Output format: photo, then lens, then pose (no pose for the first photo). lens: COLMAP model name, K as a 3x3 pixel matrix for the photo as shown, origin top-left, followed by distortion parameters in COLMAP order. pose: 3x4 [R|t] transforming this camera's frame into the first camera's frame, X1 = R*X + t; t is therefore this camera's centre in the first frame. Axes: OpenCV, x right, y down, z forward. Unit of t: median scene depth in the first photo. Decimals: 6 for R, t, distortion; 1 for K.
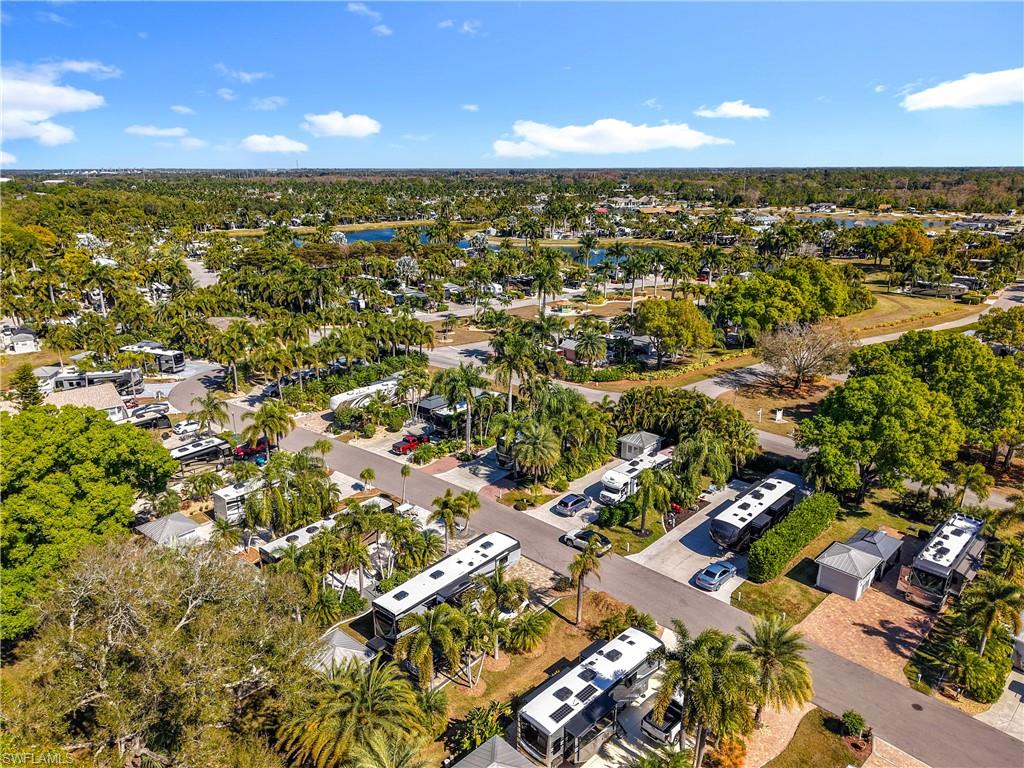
lens RADIAL K [[703.2, 0, 506.7], [0, 703.2, 382.1], [0, 0, 1]] dist [0.003114, -0.003579]
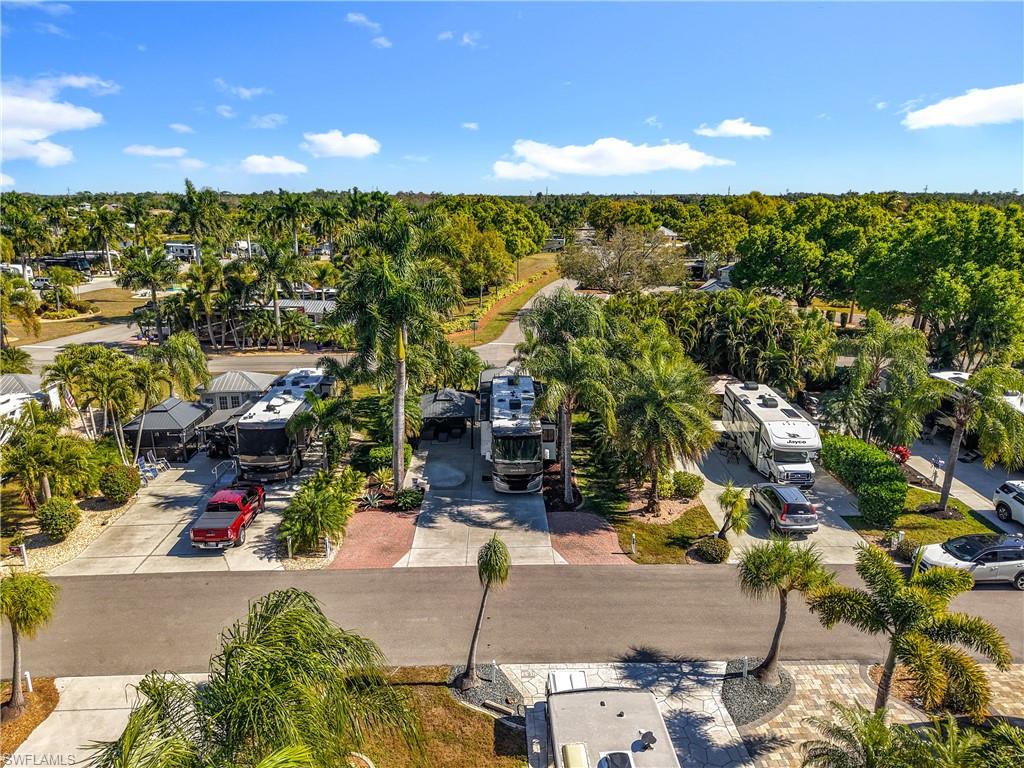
lens RADIAL K [[692.3, 0, 512.0], [0, 692.3, 384.0], [0, 0, 1]] dist [0.004554, -0.002774]
pose [[0.729413, -0.174765, 0.661372, -0.264923], [0.199396, 0.979150, 0.038827, 0.040711], [-0.654368, 0.103554, 0.749052, 0.672080]]
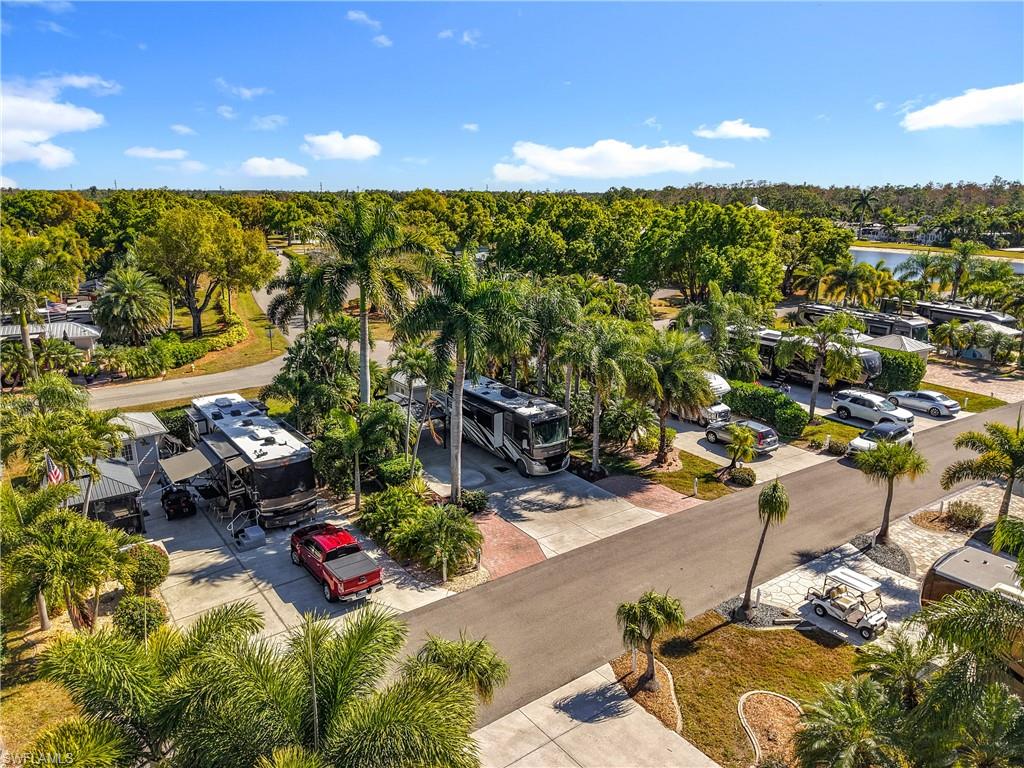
lens RADIAL K [[697.9, 0, 509.8], [0, 697.9, 366.2], [0, 0, 1]] dist [0.008686, 0.000536]
pose [[0.236559, -0.228686, 0.944321, -0.405491], [0.282338, 0.946147, 0.158401, -0.019203], [-0.929691, 0.229147, 0.288386, 0.864415]]
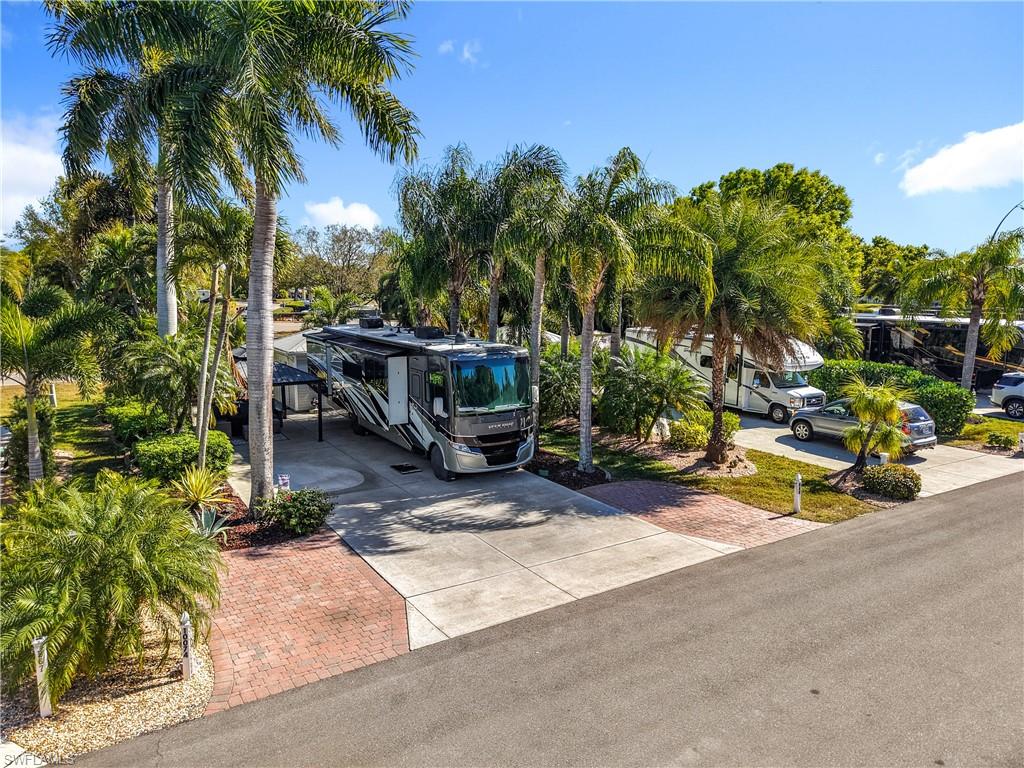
lens RADIAL K [[690.0, 0, 513.6], [0, 690.0, 359.3], [0, 0, 1]] dist [0.007884, -0.002801]
pose [[0.273325, -0.100045, 0.956705, -0.204334], [0.277095, 0.960607, 0.021289, 0.083283], [-0.921147, 0.259279, 0.290279, 0.904481]]
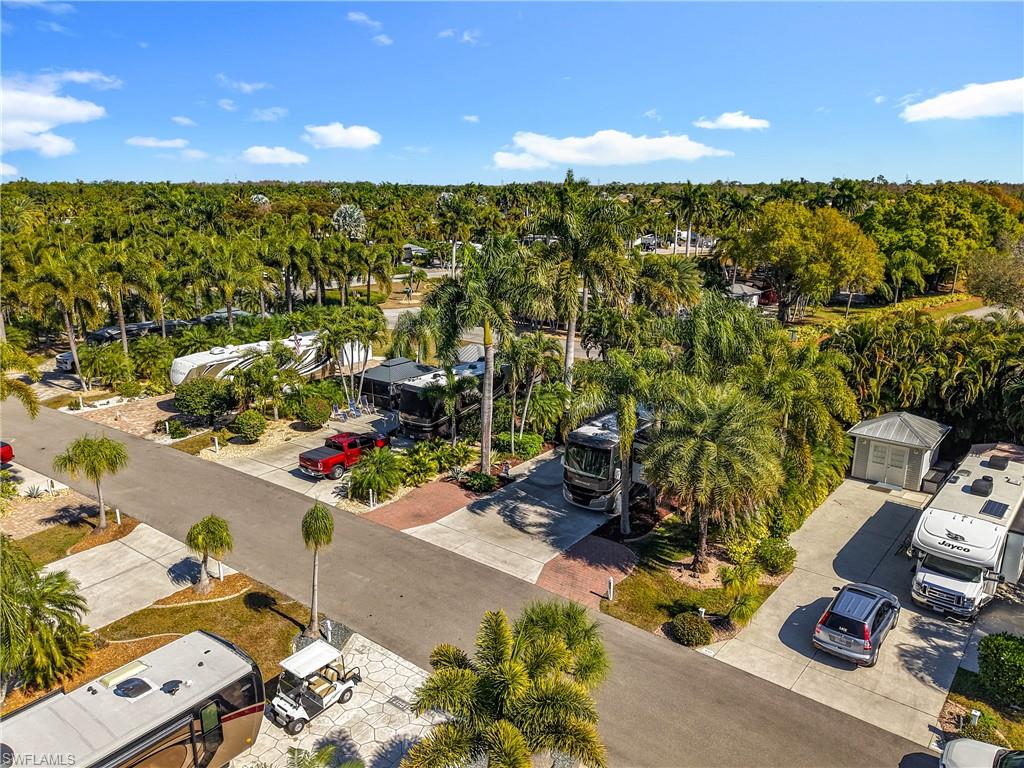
lens RADIAL K [[733.3, 0, 507.5], [0, 733.3, 387.8], [0, 0, 1]] dist [0.003446, -0.004006]
pose [[0.997852, -0.010578, 0.064655, -0.071508], [0.012590, 0.999447, -0.030791, 0.066981], [-0.064294, 0.031538, 0.997433, 0.586319]]
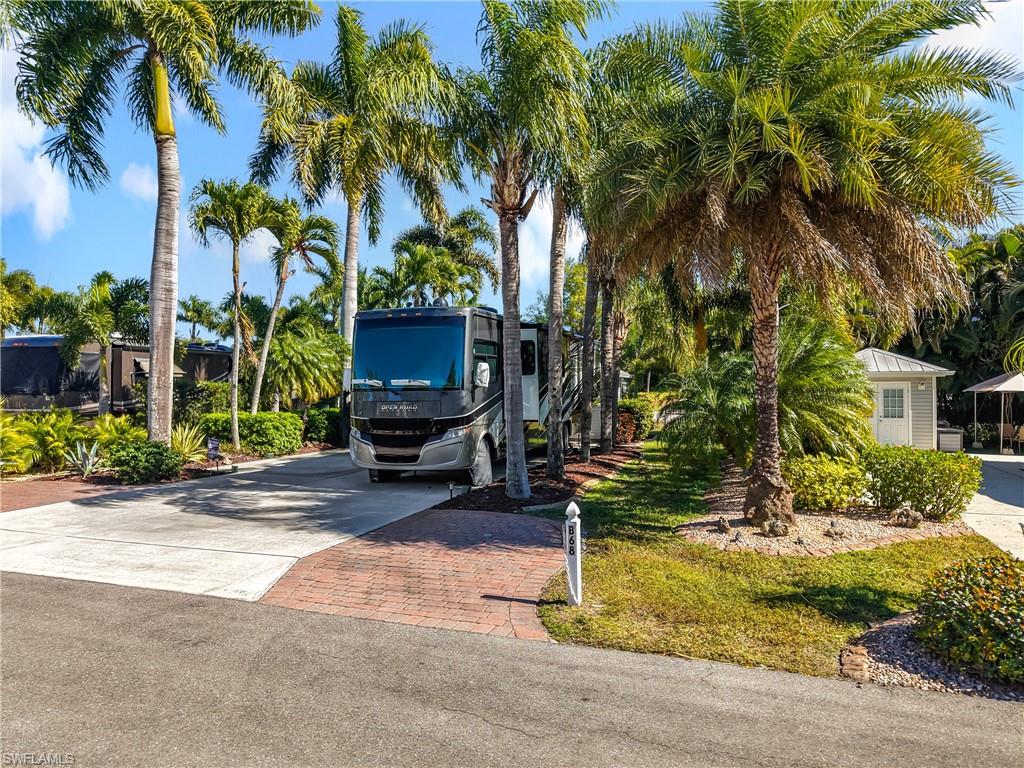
lens RADIAL K [[689.3, 0, 510.5], [0, 689.3, 379.5], [0, 0, 1]] dist [0.047907, -0.080583]
pose [[0.921554, 0.006258, 0.388200, -0.043086], [0.111460, 0.953517, -0.279968, 0.145333], [-0.371908, 0.301274, 0.878020, 0.830063]]
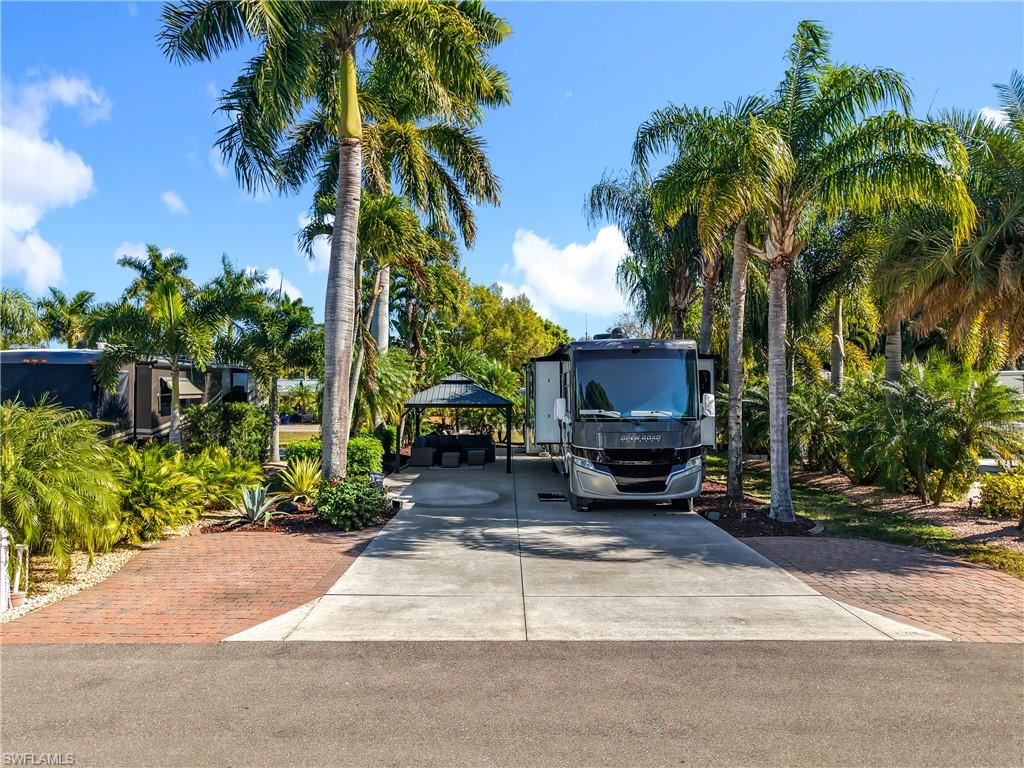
lens RADIAL K [[690.6, 0, 507.5], [0, 690.6, 382.2], [0, 0, 1]] dist [0.019892, -0.020729]
pose [[0.746791, 0.011808, 0.664954, -0.132030], [0.191901, 0.953489, -0.232451, 0.124279], [-0.636770, 0.301198, 0.709791, 0.879567]]
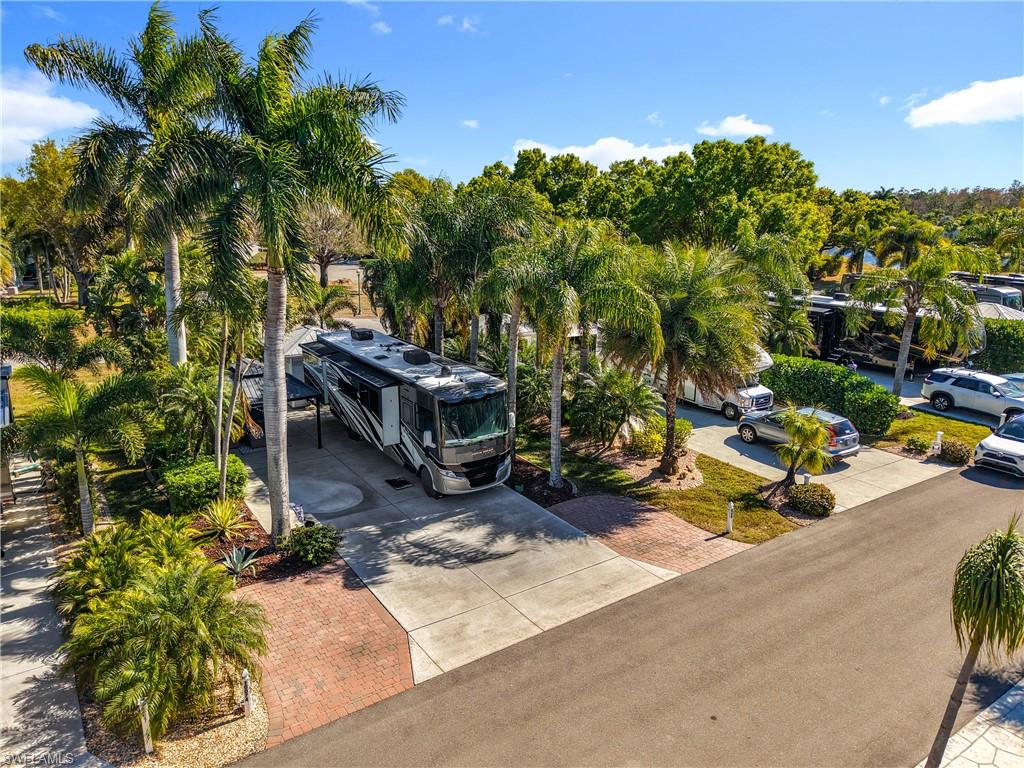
lens RADIAL K [[692.5, 0, 514.4], [0, 692.5, 360.4], [0, 0, 1]] dist [0.007608, 0.001389]
pose [[0.243443, -0.205060, 0.947990, -0.227822], [0.275653, 0.951719, 0.135080, 0.045382], [-0.929920, 0.228432, 0.288215, 0.886008]]
